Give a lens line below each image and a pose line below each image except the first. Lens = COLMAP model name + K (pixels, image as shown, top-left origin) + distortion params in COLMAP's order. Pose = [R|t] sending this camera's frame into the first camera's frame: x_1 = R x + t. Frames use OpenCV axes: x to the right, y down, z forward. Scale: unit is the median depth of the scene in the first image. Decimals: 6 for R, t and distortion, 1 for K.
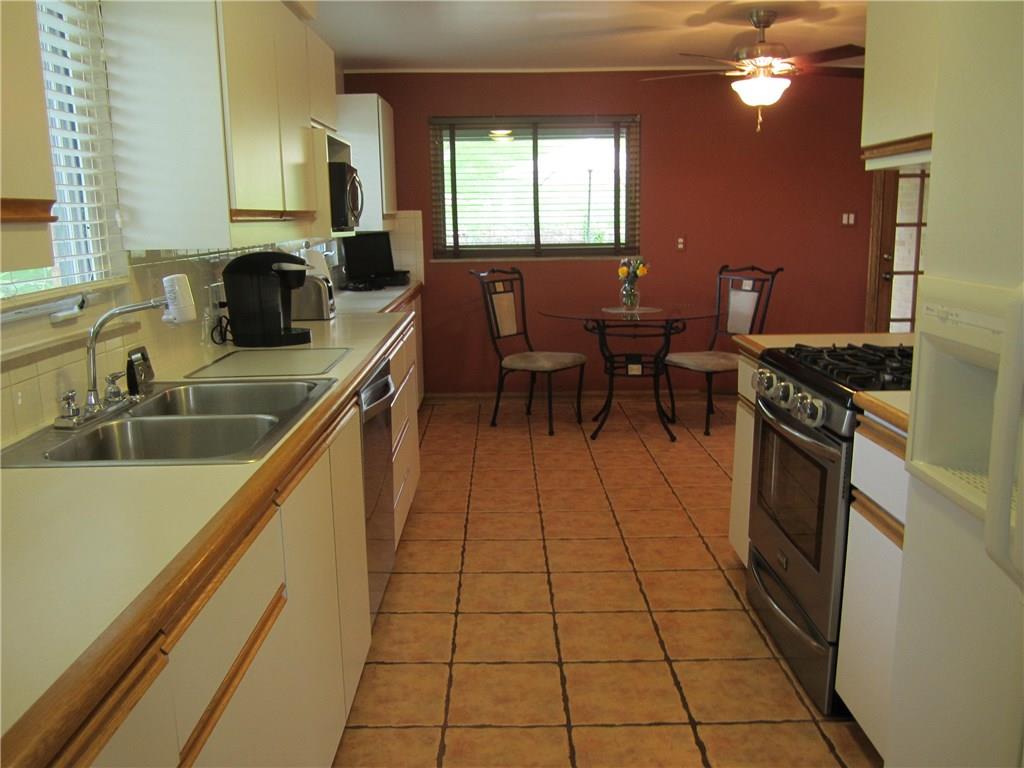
lens RADIAL K [[855.2, 0, 512.5], [0, 855.2, 386.0], [0, 0, 1]] dist [-0.034131, 0.006639]
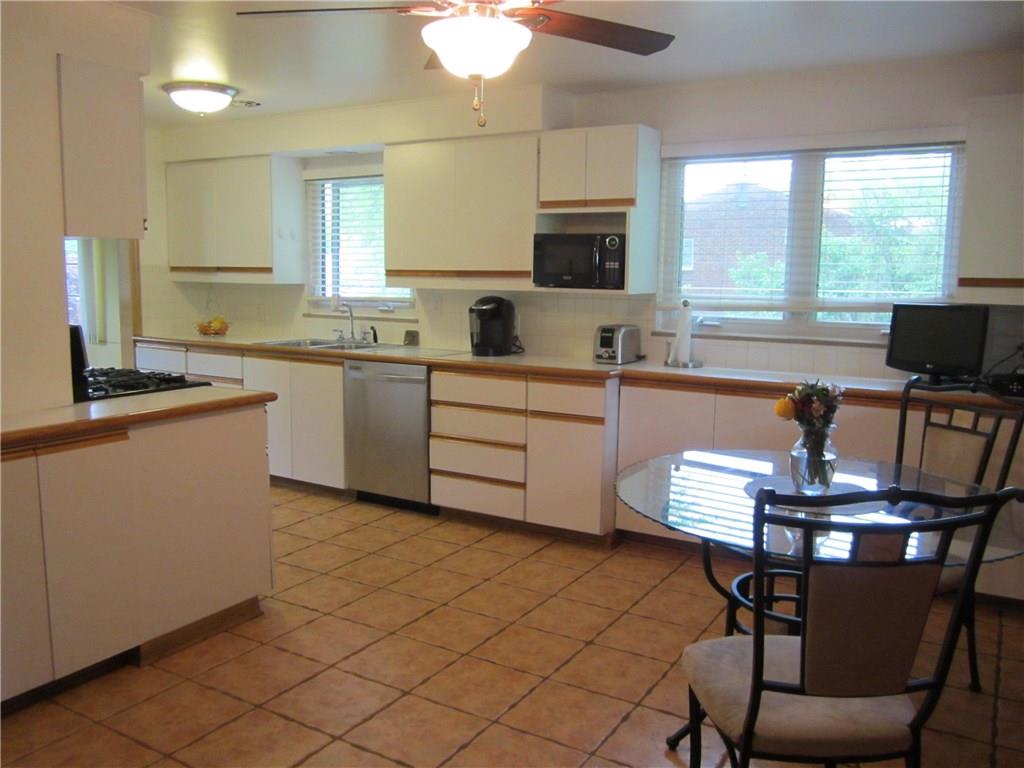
lens RADIAL K [[855.2, 0, 512.1], [0, 855.2, 383.8], [0, 0, 1]] dist [-0.034131, 0.006639]
pose [[-0.537136, 0.121105, -0.834756, 0.880879], [-0.162227, 0.956331, 0.243131, -0.338352], [0.827748, 0.266014, -0.494034, 1.581212]]
